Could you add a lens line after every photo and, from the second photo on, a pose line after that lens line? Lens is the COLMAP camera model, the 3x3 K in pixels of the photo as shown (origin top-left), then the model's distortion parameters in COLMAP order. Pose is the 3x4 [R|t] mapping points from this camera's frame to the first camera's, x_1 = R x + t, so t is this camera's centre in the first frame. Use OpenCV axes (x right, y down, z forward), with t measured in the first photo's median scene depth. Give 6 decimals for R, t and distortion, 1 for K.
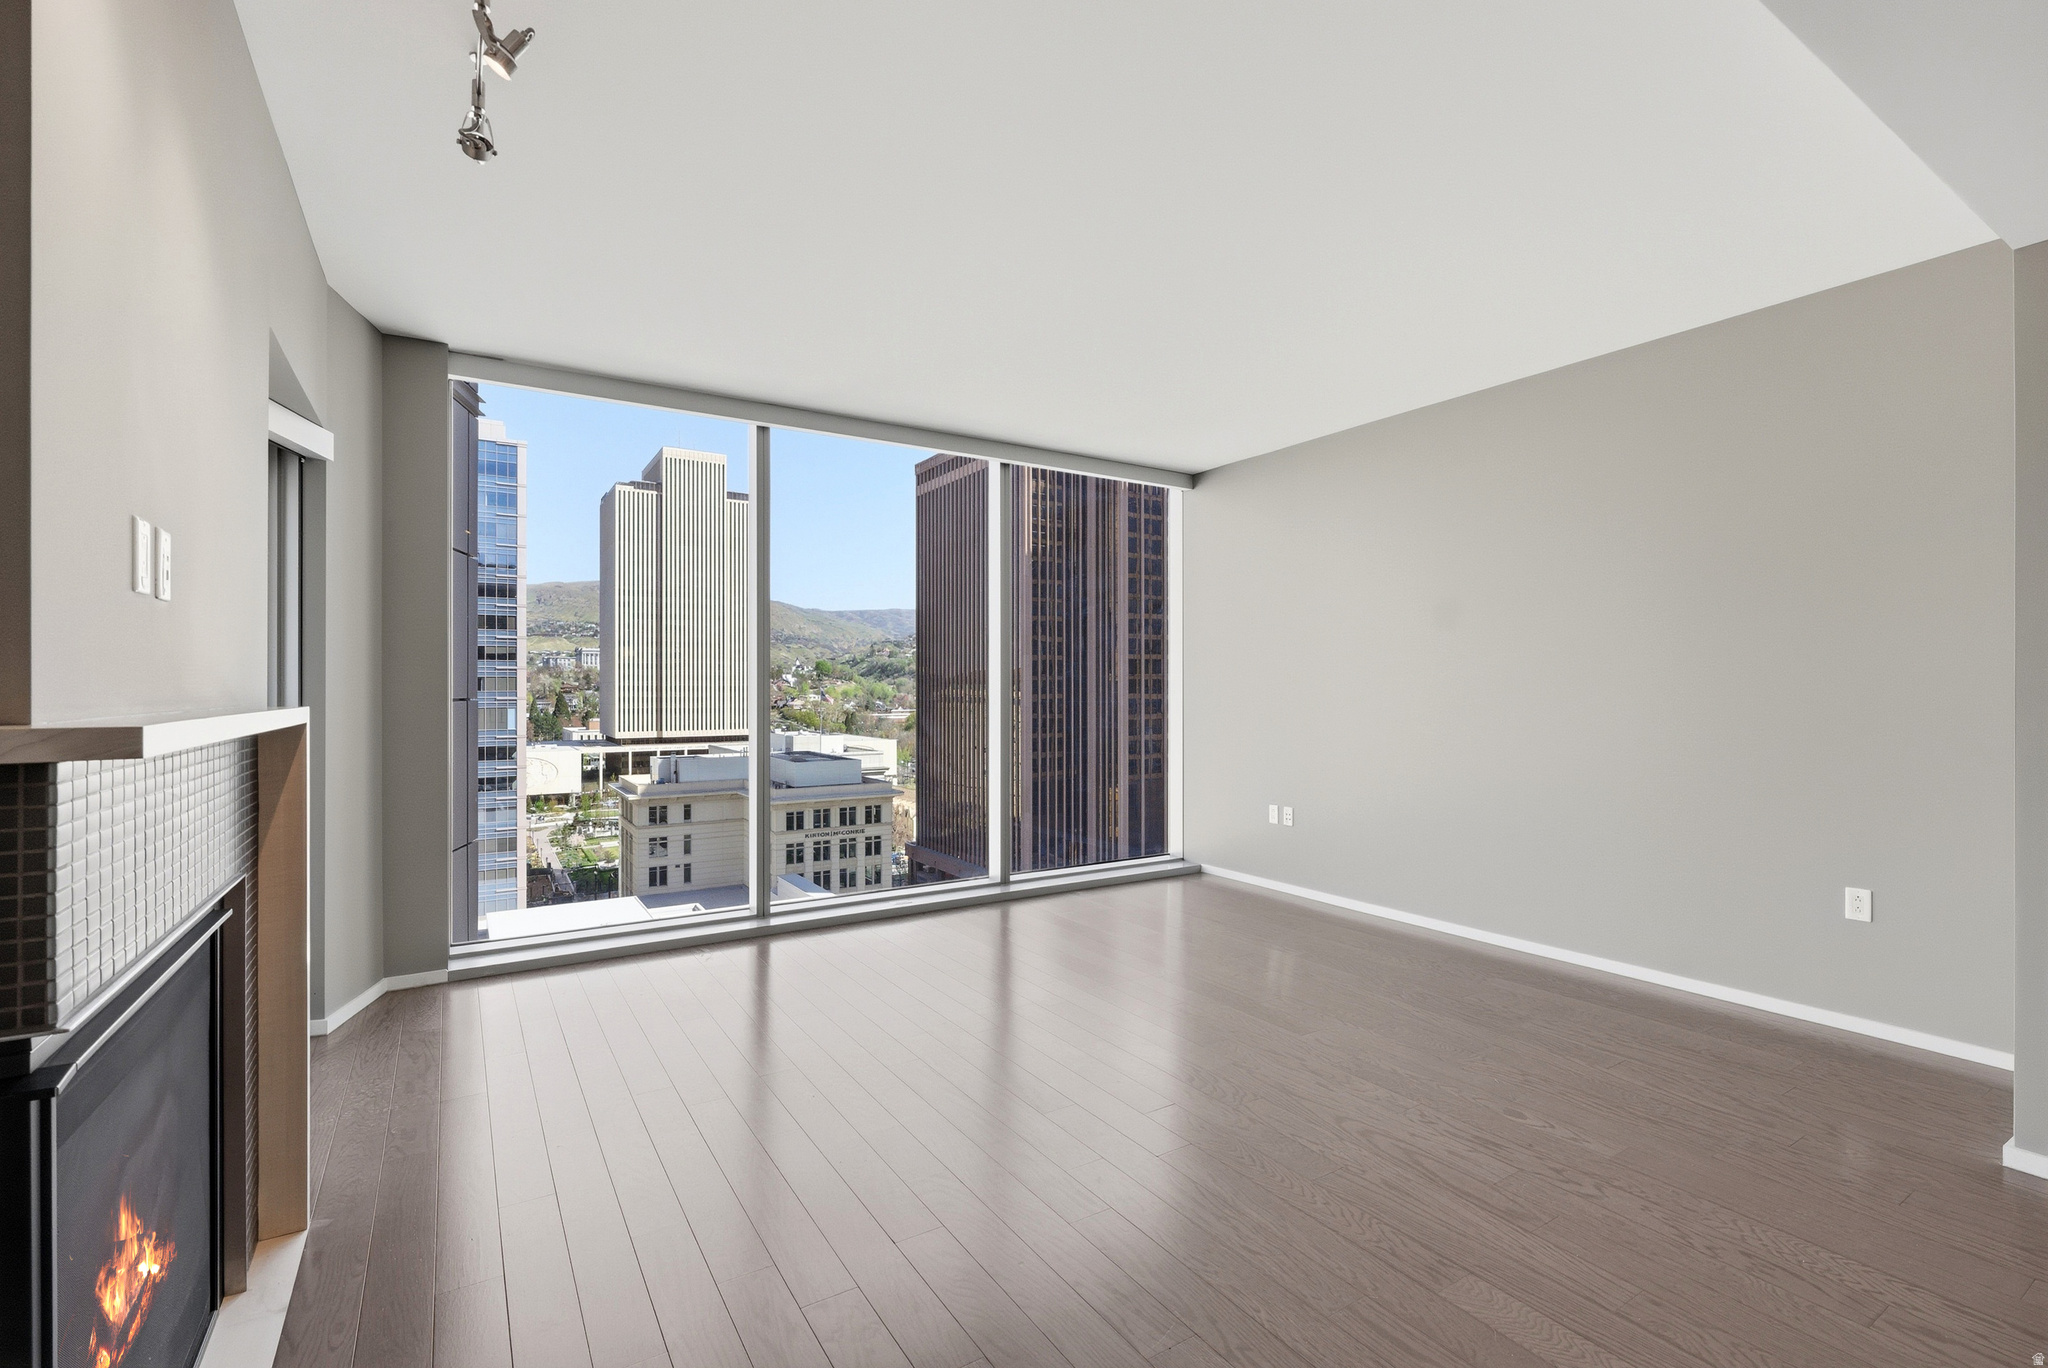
lens RADIAL K [[851.4, 0, 1014.8], [0, 851.4, 679.0], [0, 0, 1]] dist [-0.002403, -0.001154]
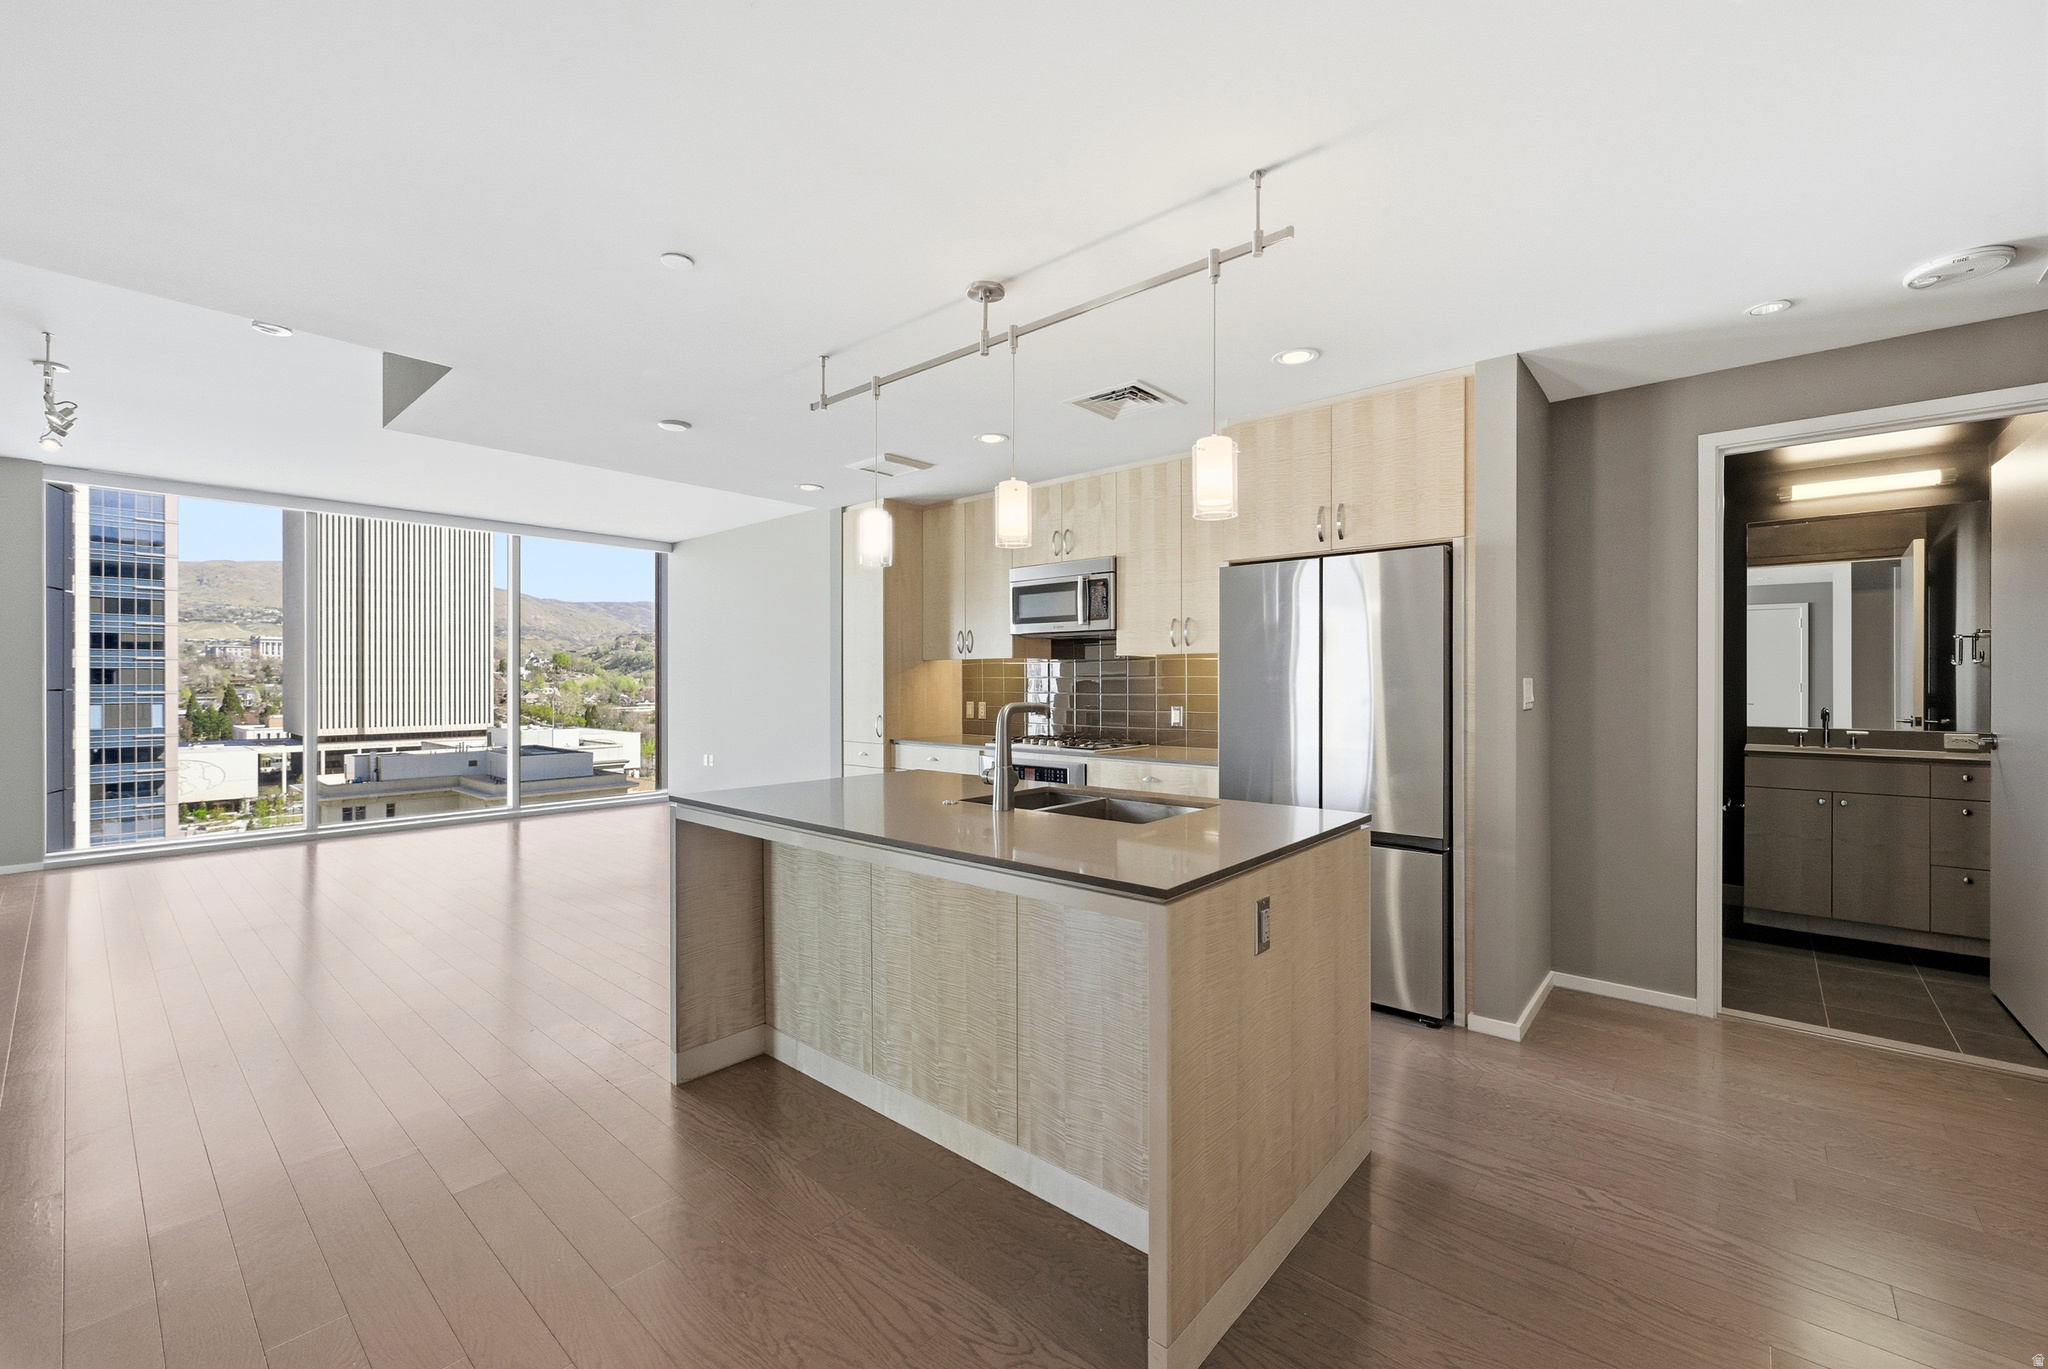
lens RADIAL K [[841.2, 0, 1060.1], [0, 841.2, 677.0], [0, 0, 1]] dist [-0.003338, 0.000702]
pose [[0.961008, 0.001752, 0.276514, 0.059524], [-0.003286, 0.999982, 0.005083, -0.000847], [-0.276500, -0.005794, 0.960997, -0.084288]]
